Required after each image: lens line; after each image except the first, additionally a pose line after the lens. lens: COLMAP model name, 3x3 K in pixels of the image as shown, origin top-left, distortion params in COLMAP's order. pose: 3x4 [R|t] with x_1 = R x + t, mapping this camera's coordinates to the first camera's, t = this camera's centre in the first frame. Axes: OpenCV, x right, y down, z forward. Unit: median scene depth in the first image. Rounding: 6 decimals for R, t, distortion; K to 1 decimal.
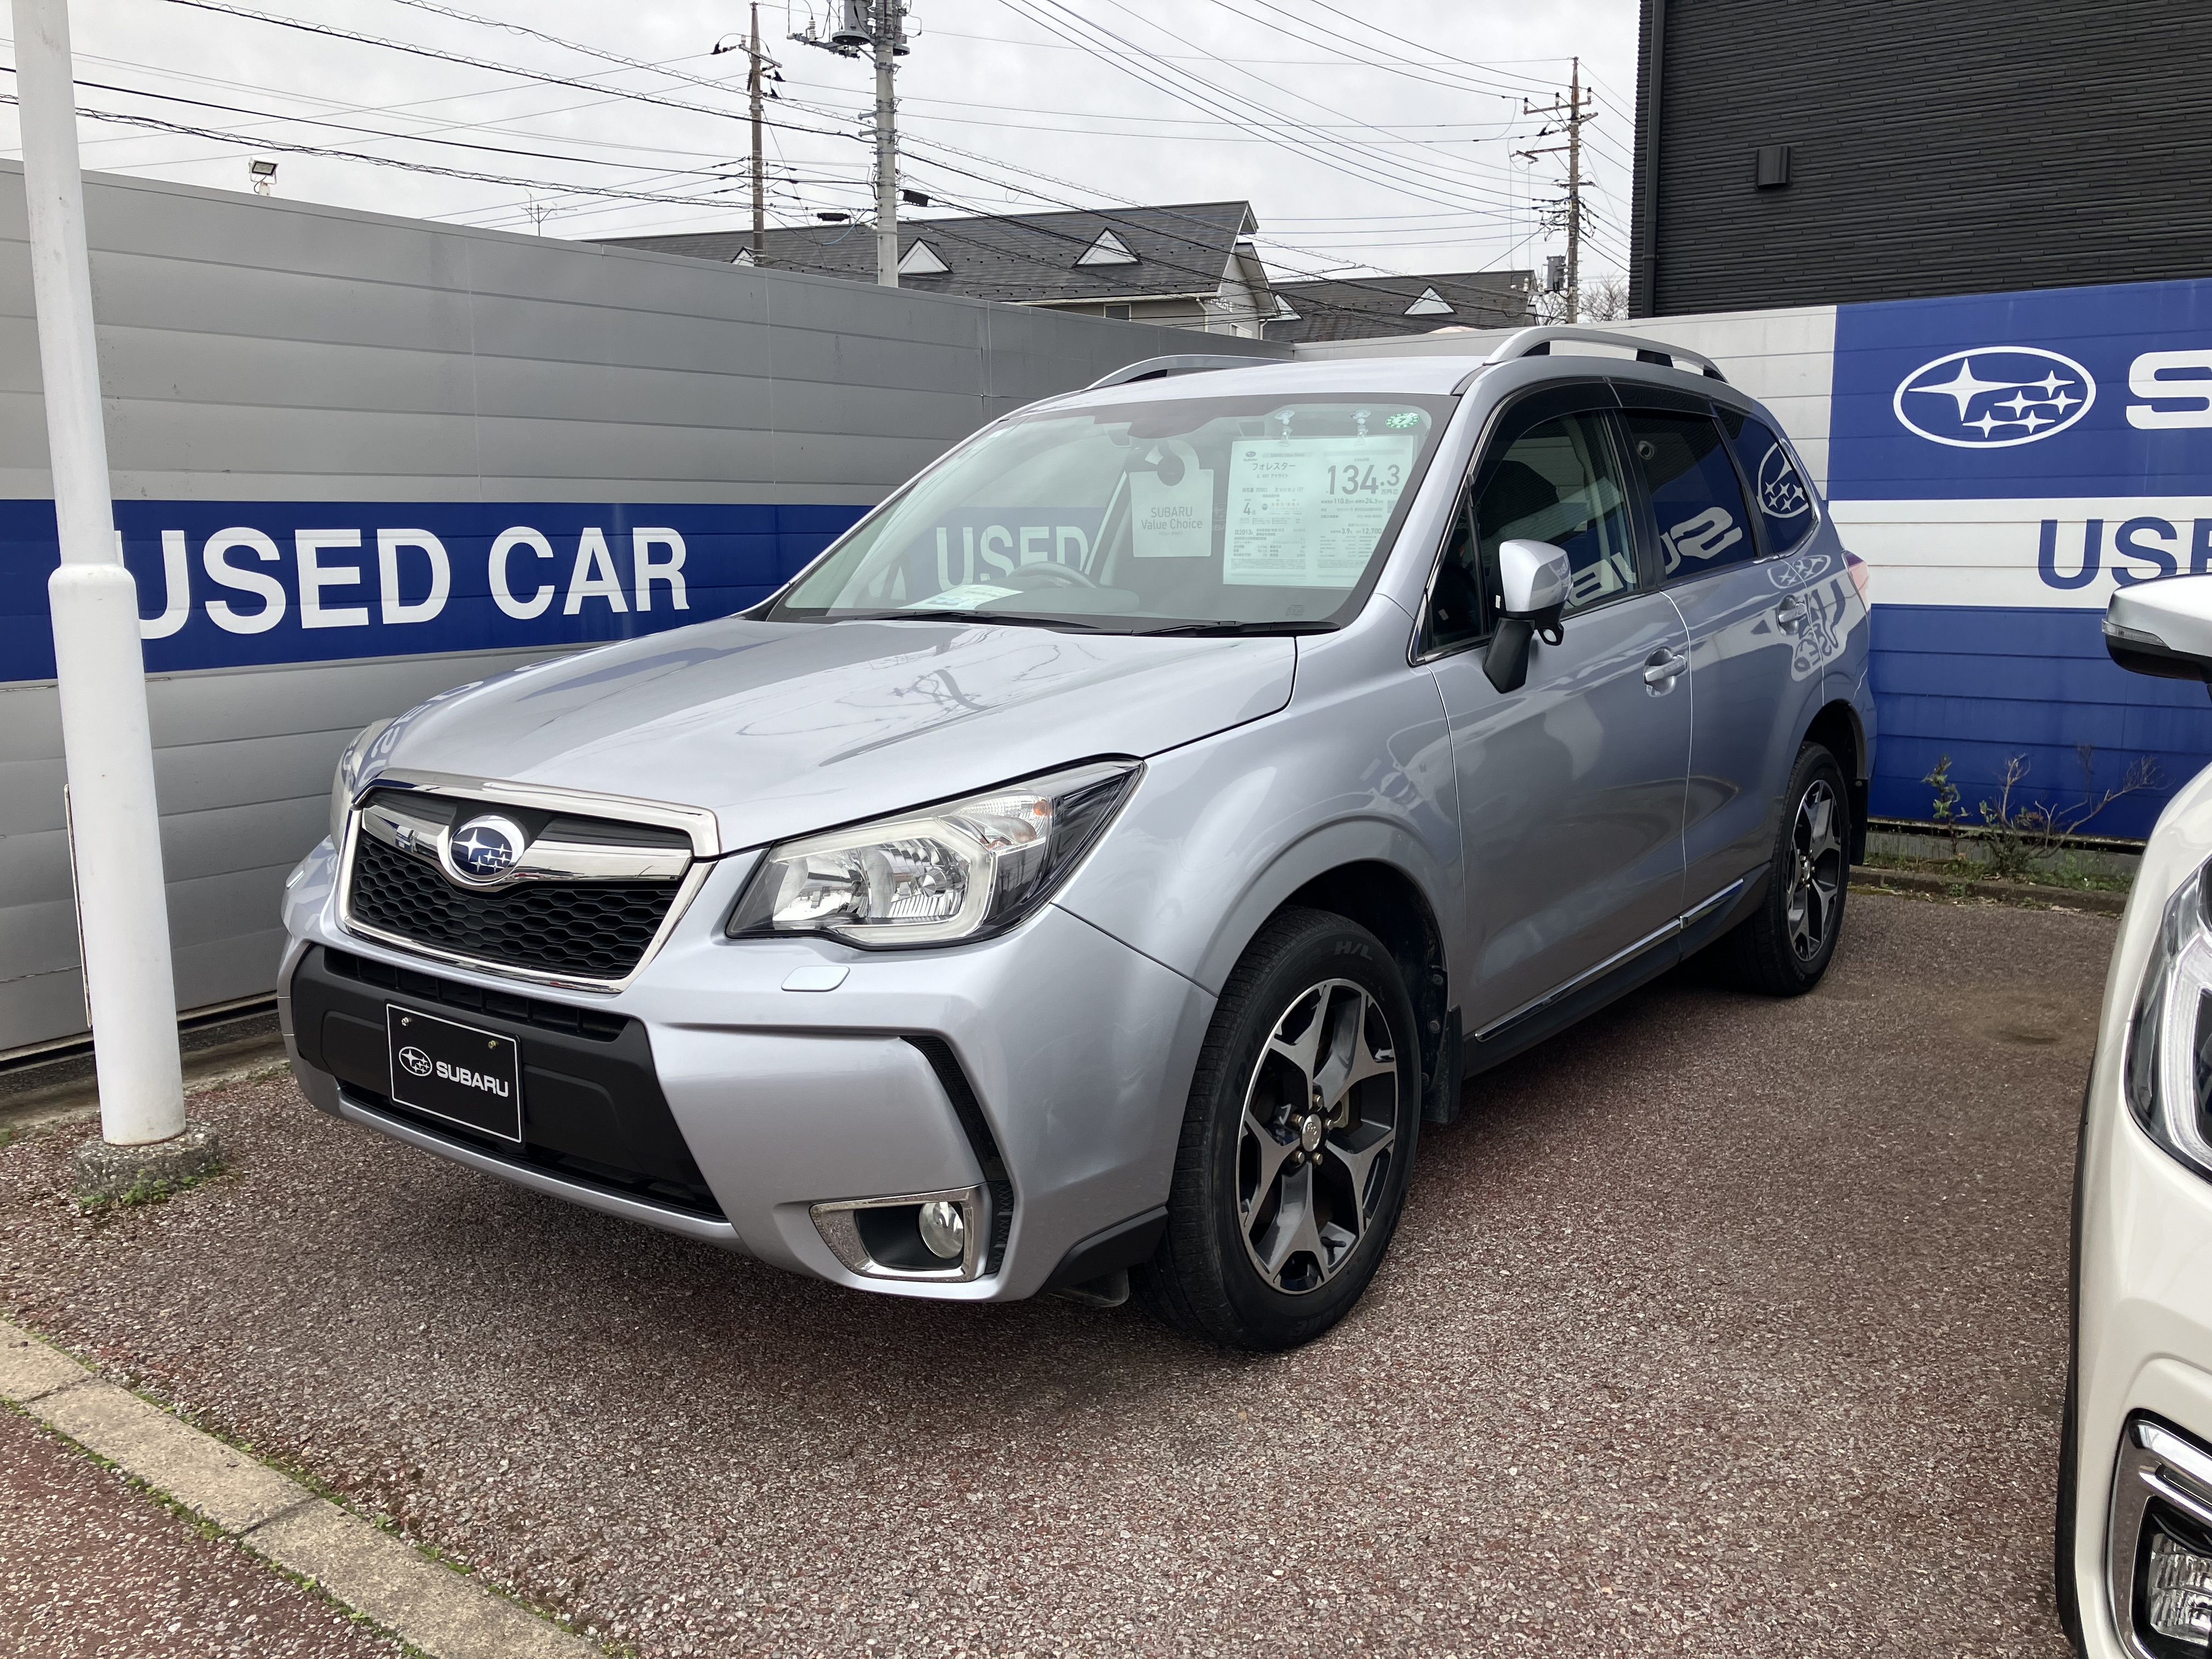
lens RADIAL K [[1869.2, 0, 1109.3], [0, 1869.2, 814.7], [0, 0, 1]] dist [0.011304, 0.001396]
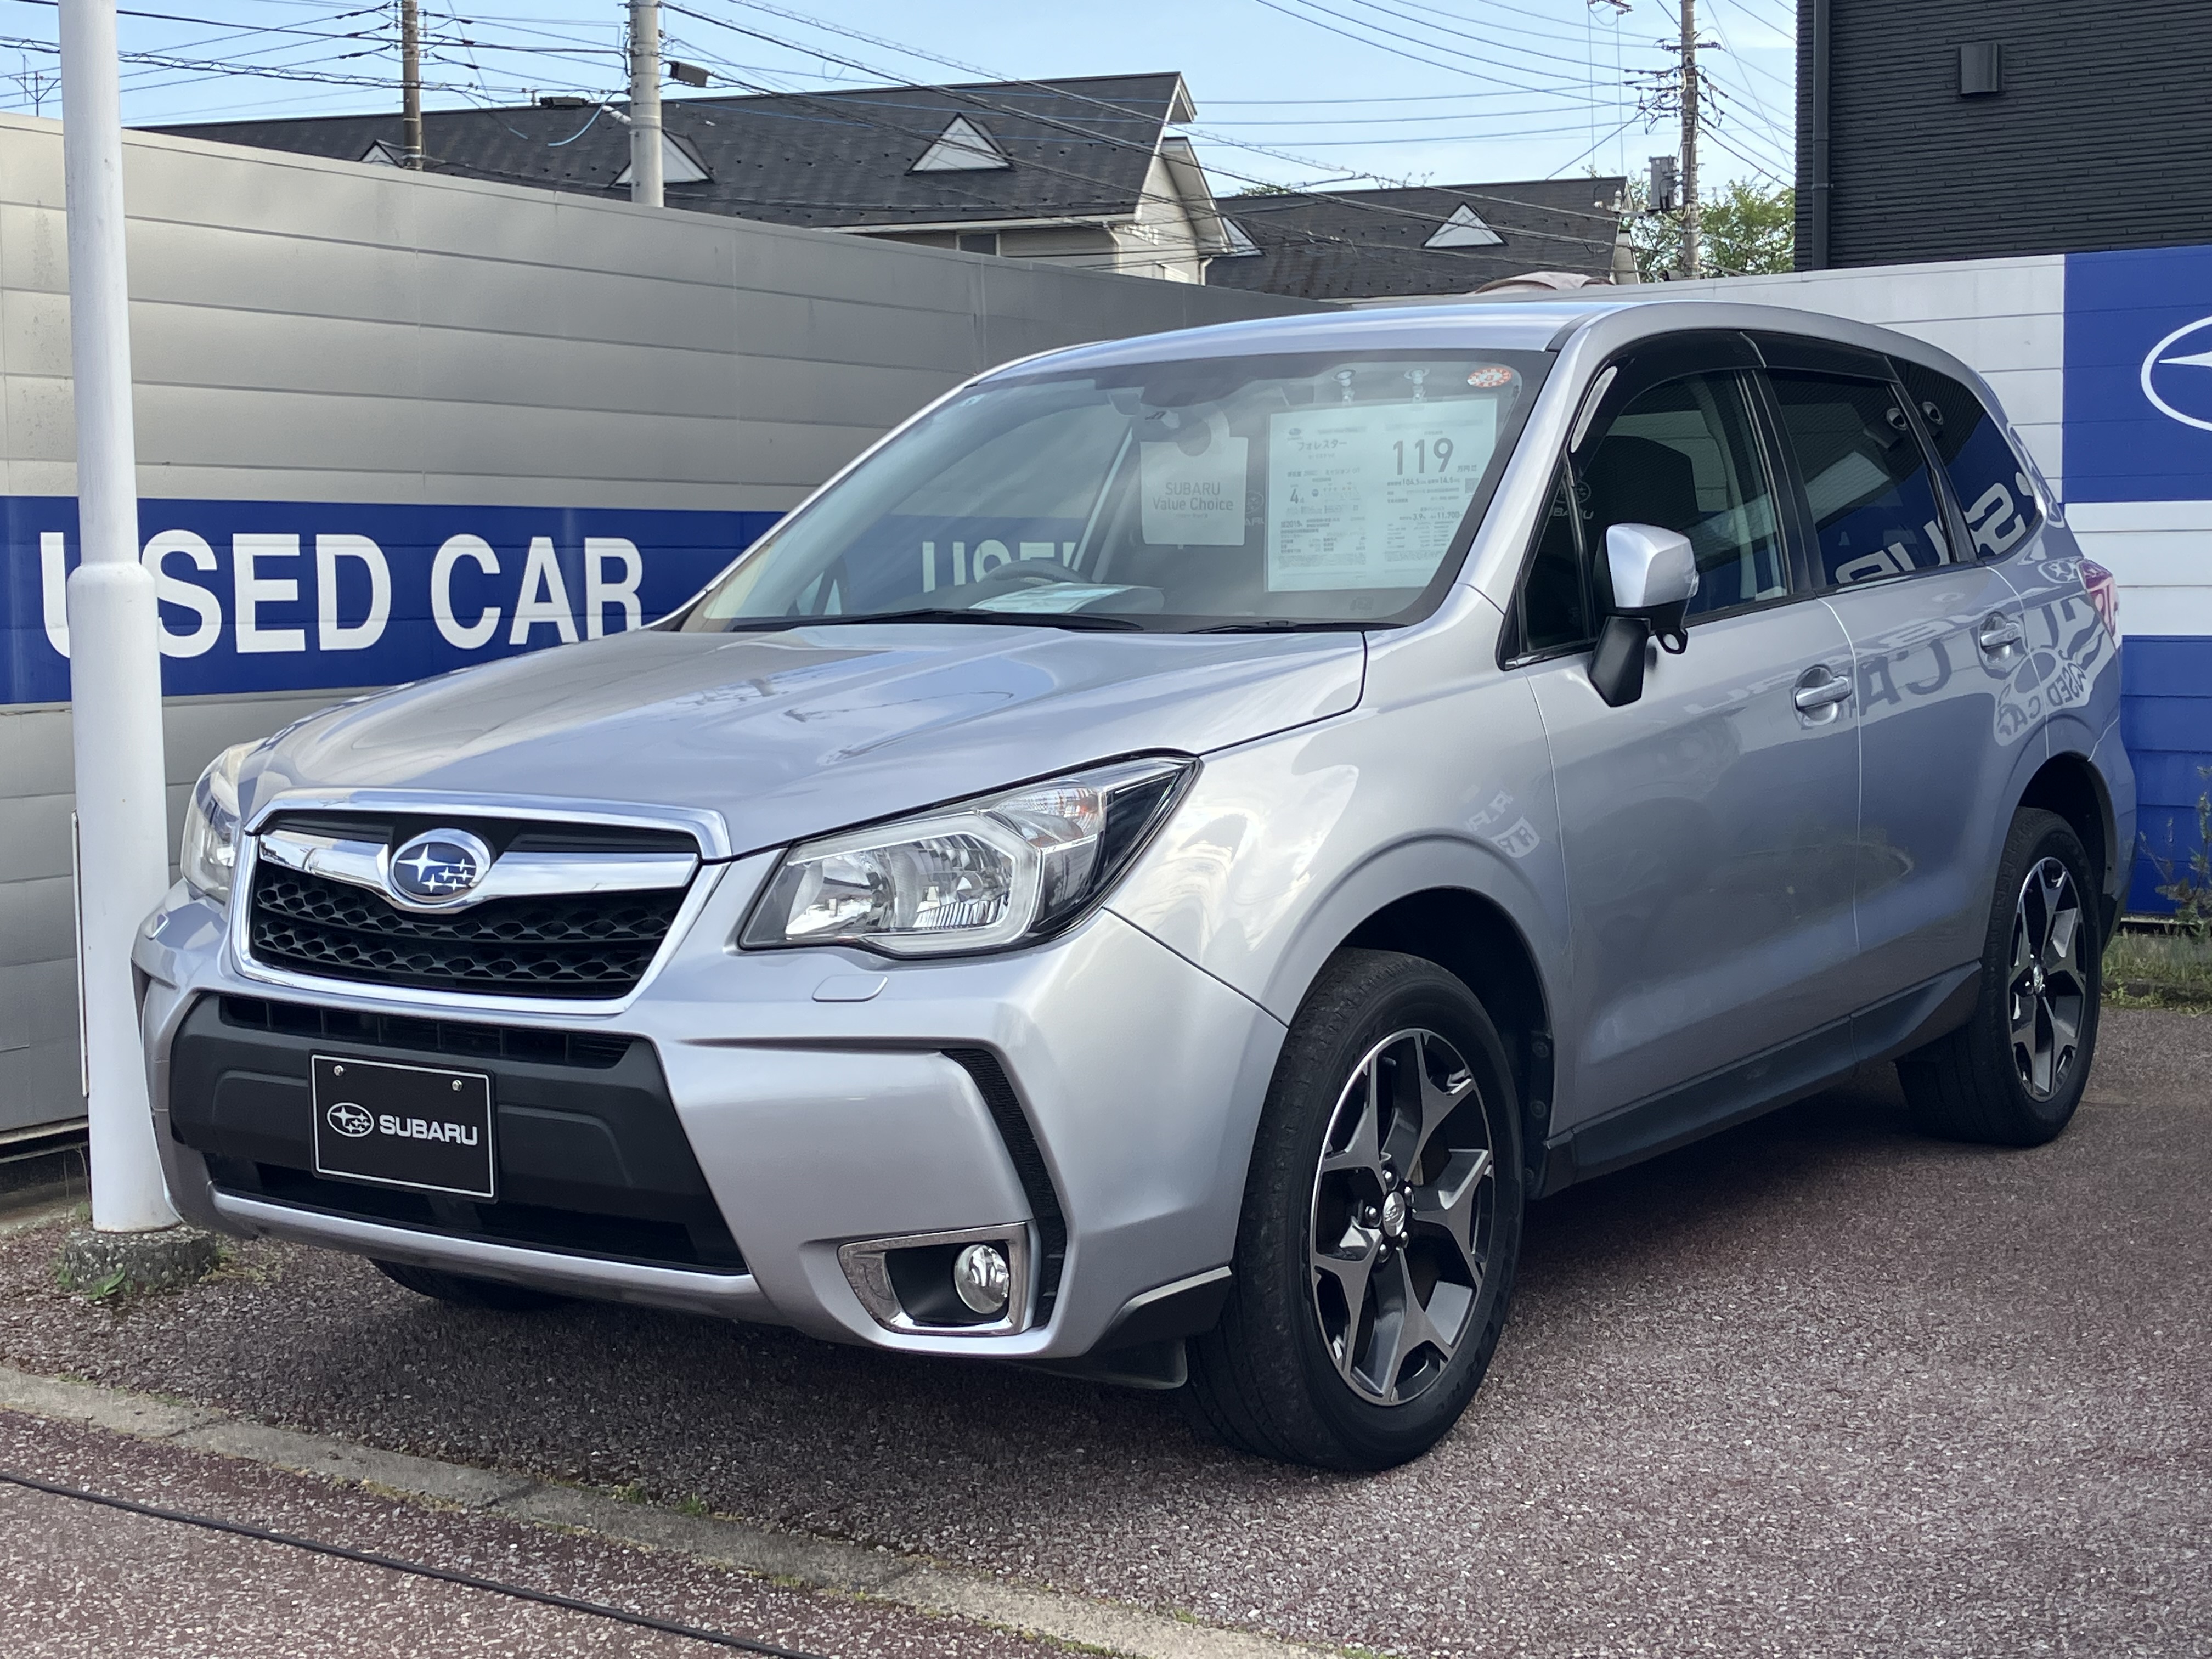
lens RADIAL K [[3047.8, 0, 1104.6], [0, 3047.8, 838.9], [0, 0, 1]] dist [0.039844, 0.000000]
pose [[0.998781, -0.010635, 0.048194, -0.079868], [0.013969, 0.997492, -0.069387, 0.056563], [-0.047335, 0.069976, 0.996425, -0.248061]]
